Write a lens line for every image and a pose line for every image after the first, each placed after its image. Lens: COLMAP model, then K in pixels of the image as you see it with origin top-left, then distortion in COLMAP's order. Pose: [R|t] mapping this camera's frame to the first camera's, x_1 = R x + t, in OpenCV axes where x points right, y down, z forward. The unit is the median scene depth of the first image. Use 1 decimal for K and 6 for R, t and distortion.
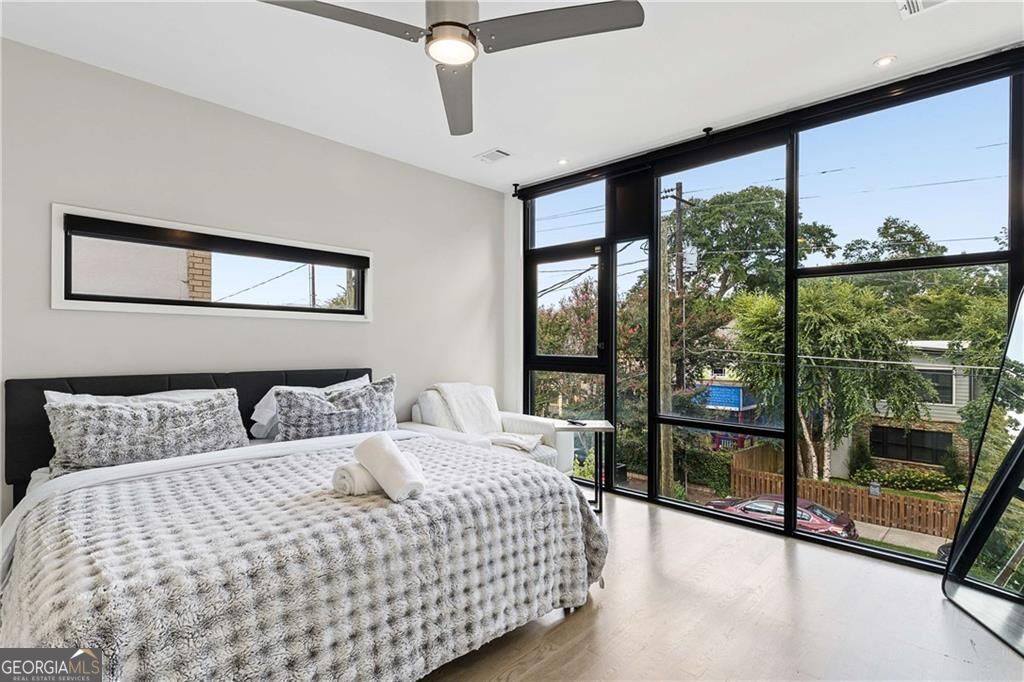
lens RADIAL K [[499.1, 0, 517.7], [0, 499.1, 342.0], [0, 0, 1]] dist [0.002917, 0.000443]
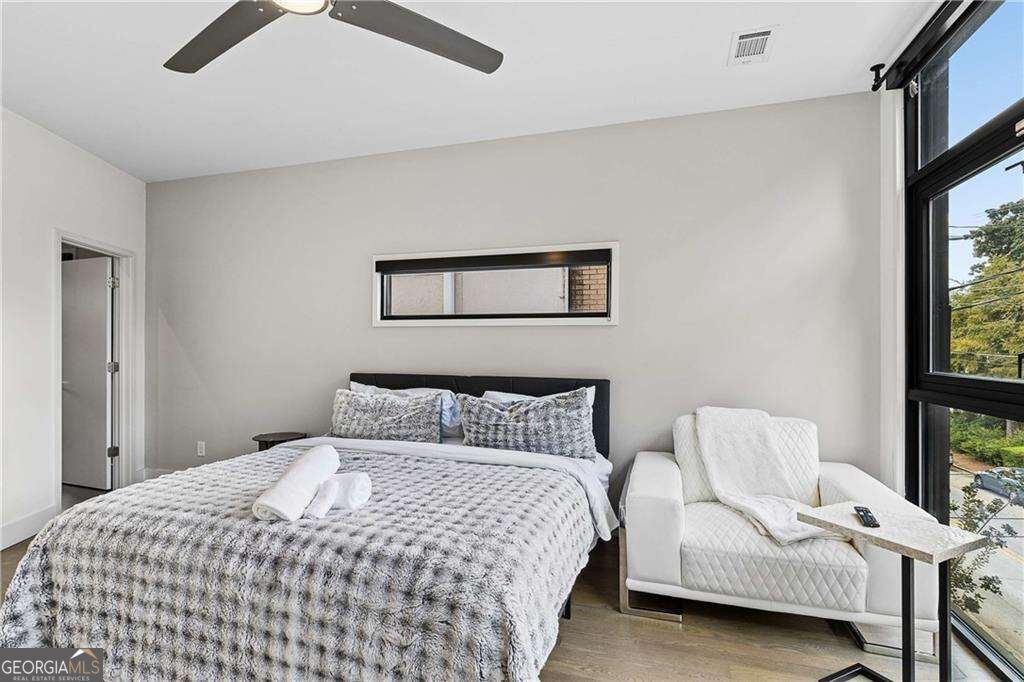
lens RADIAL K [[499.1, 0, 517.7], [0, 499.1, 342.0], [0, 0, 1]] dist [0.002917, 0.000443]
pose [[0.443284, -0.011774, -0.896304, 0.489530], [0.001757, 0.999923, -0.012267, -0.001456], [0.896379, 0.003863, 0.443271, 0.603925]]
